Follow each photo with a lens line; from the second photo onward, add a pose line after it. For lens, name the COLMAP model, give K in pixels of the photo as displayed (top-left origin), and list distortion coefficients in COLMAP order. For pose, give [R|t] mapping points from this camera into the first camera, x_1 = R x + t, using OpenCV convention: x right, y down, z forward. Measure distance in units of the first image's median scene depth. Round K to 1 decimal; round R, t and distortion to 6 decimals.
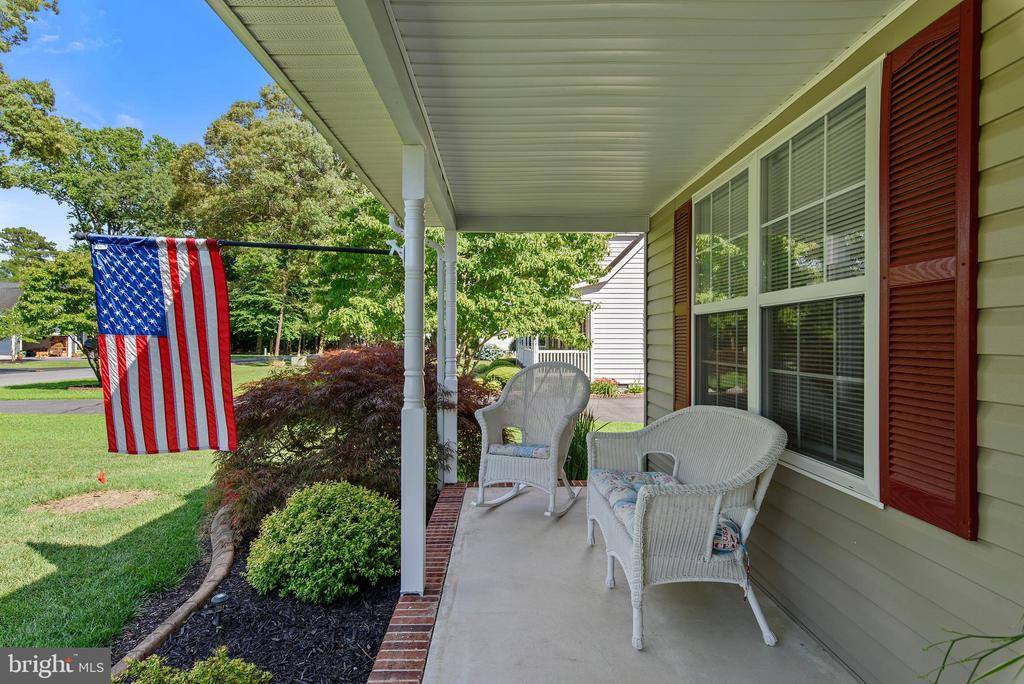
lens RADIAL K [[563.1, 0, 512.0], [0, 563.1, 342.0], [0, 0, 1]] dist [-0.000604, 0.000003]
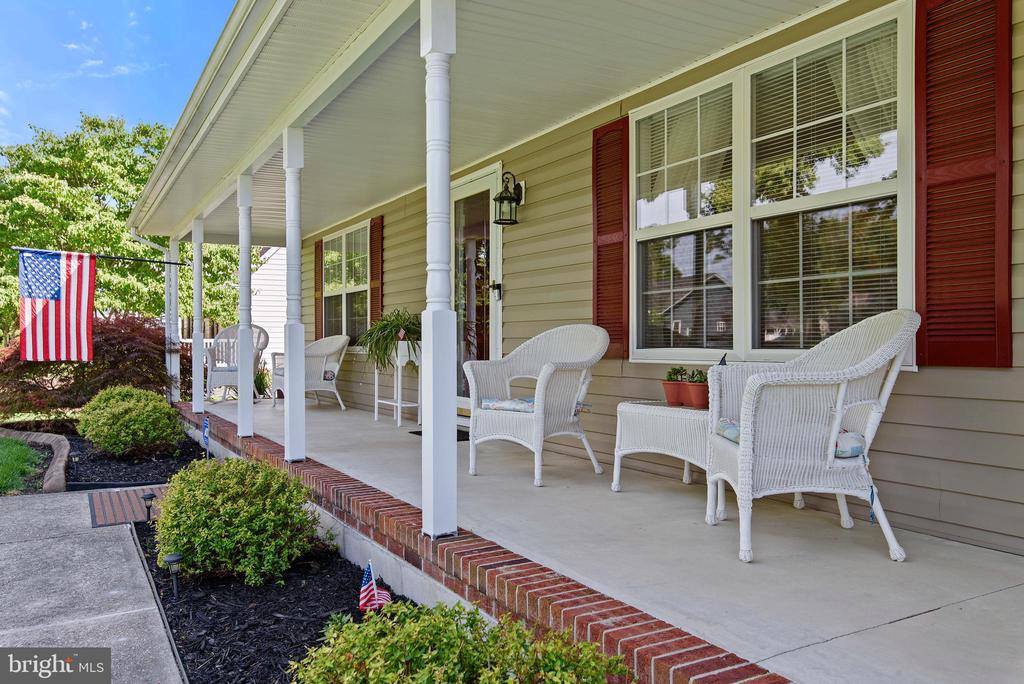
lens RADIAL K [[795.2, 0, 510.9], [0, 795.2, 373.1], [0, 0, 1]] dist [-0.004424, -0.004318]
pose [[0.882397, -0.022282, 0.469978, -0.543241], [0.006114, 0.999337, 0.035900, 0.164126], [-0.470467, -0.028805, 0.881948, -2.331958]]
